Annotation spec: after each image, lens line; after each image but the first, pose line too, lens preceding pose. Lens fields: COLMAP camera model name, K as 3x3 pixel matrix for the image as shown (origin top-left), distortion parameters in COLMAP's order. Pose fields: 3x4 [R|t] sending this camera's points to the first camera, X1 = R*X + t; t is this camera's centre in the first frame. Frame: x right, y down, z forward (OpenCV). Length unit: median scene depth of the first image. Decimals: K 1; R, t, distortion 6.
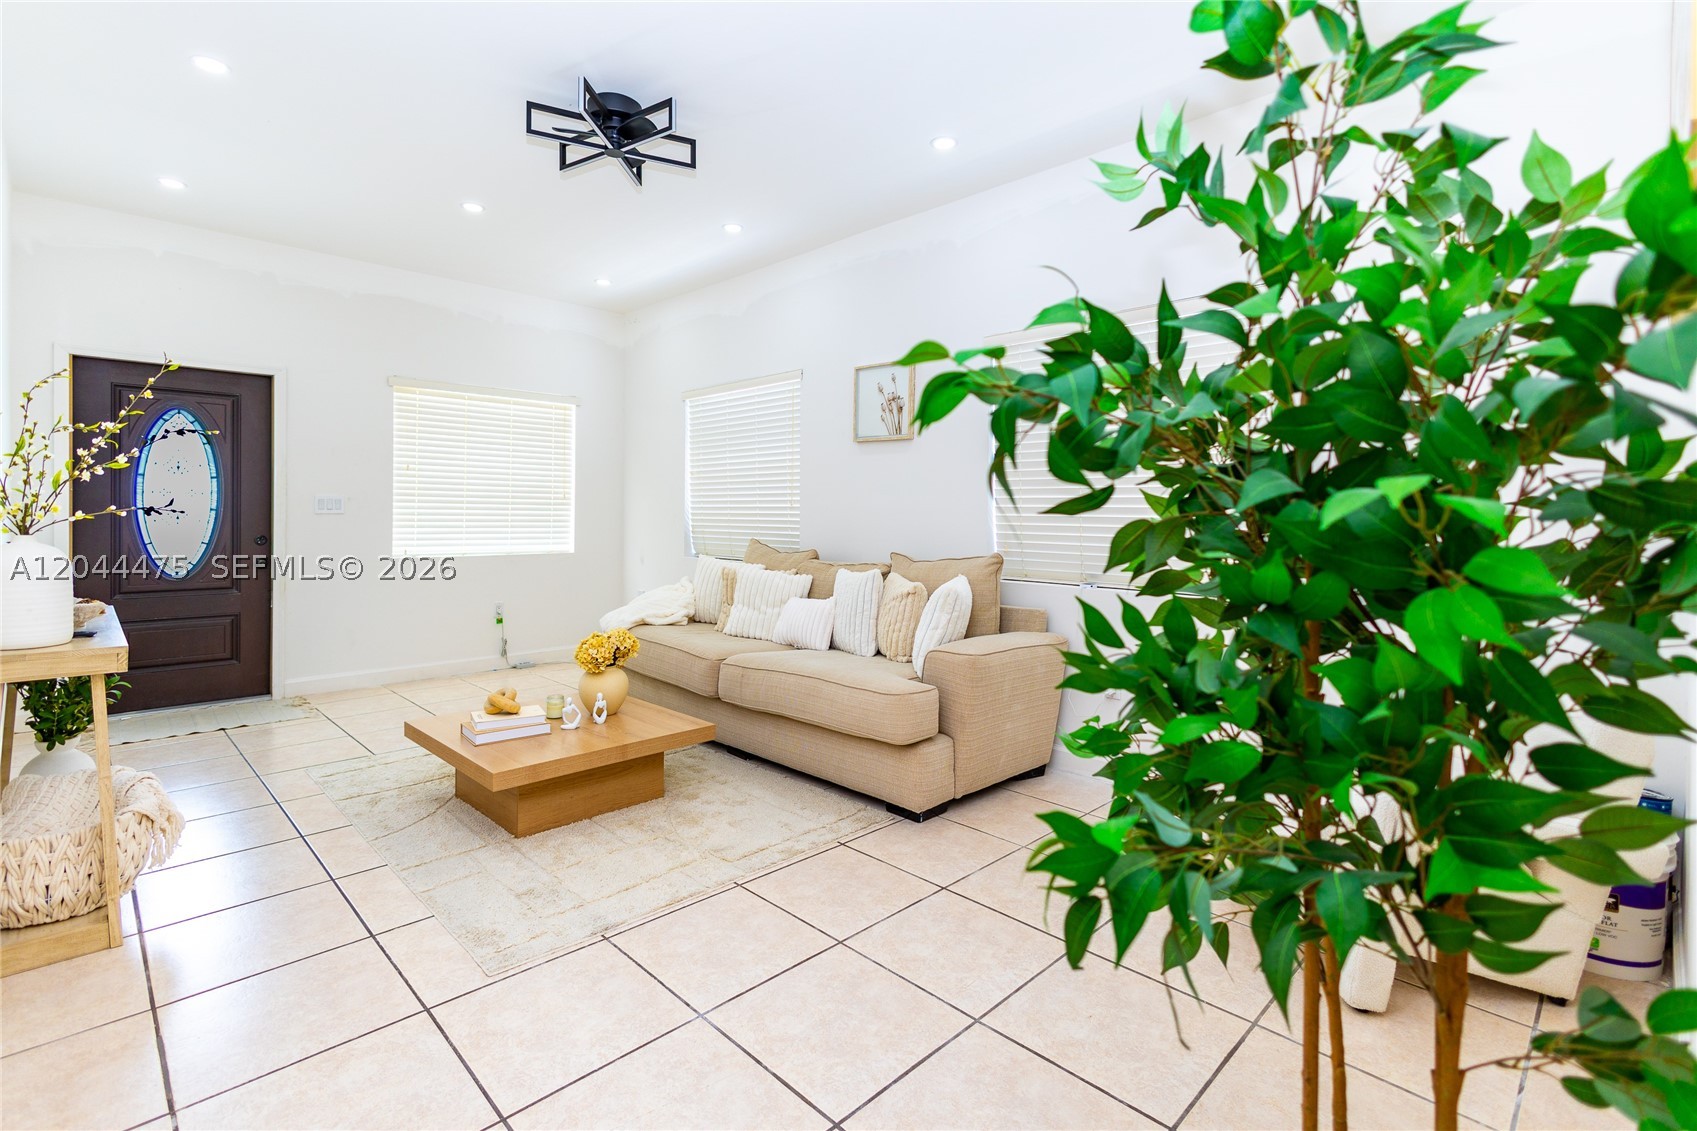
lens RADIAL K [[814.3, 0, 845.1], [0, 814.3, 533.4], [0, 0, 1]] dist [-0.000612, 0.000085]
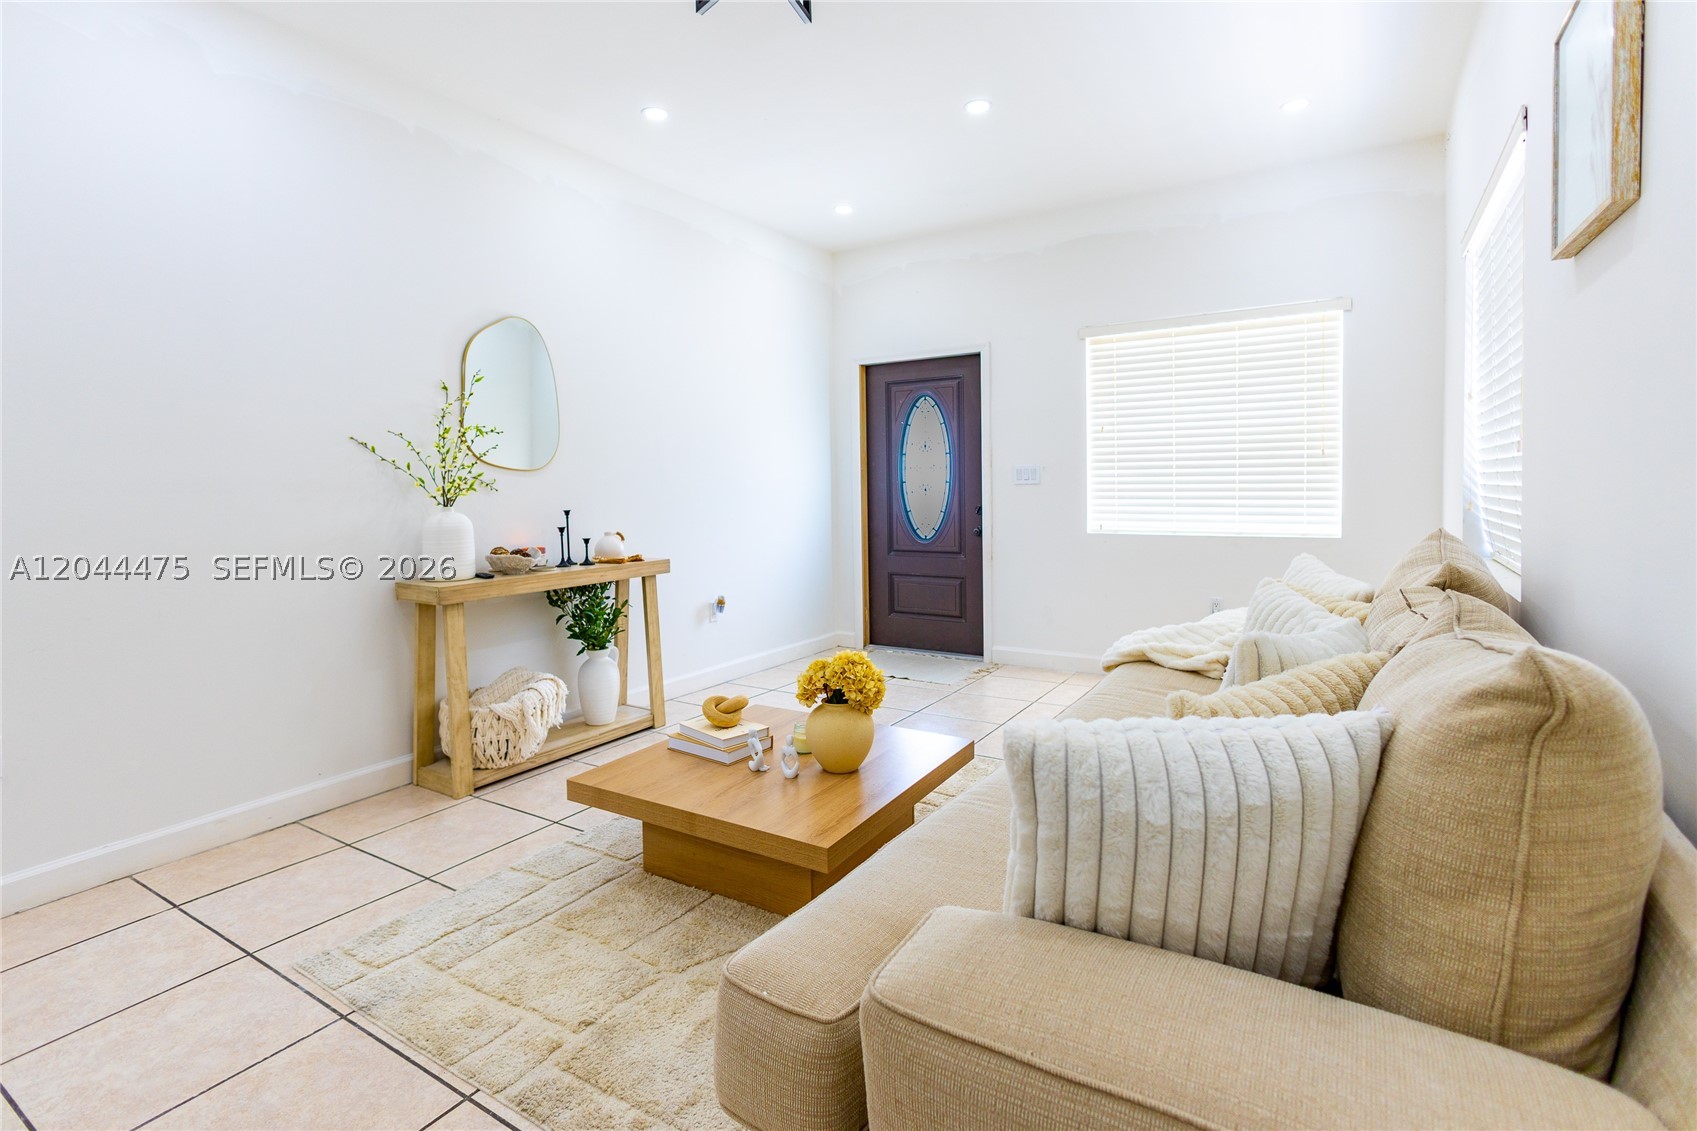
lens RADIAL K [[795.3, 0, 844.3], [0, 795.3, 508.6], [0, 0, 1]] dist [-0.000893, -0.000097]
pose [[0.214040, 0.017896, -0.976661, 0.259383], [-0.009325, 0.999824, 0.016277, -0.008335], [0.976780, 0.005623, 0.214169, 0.609748]]
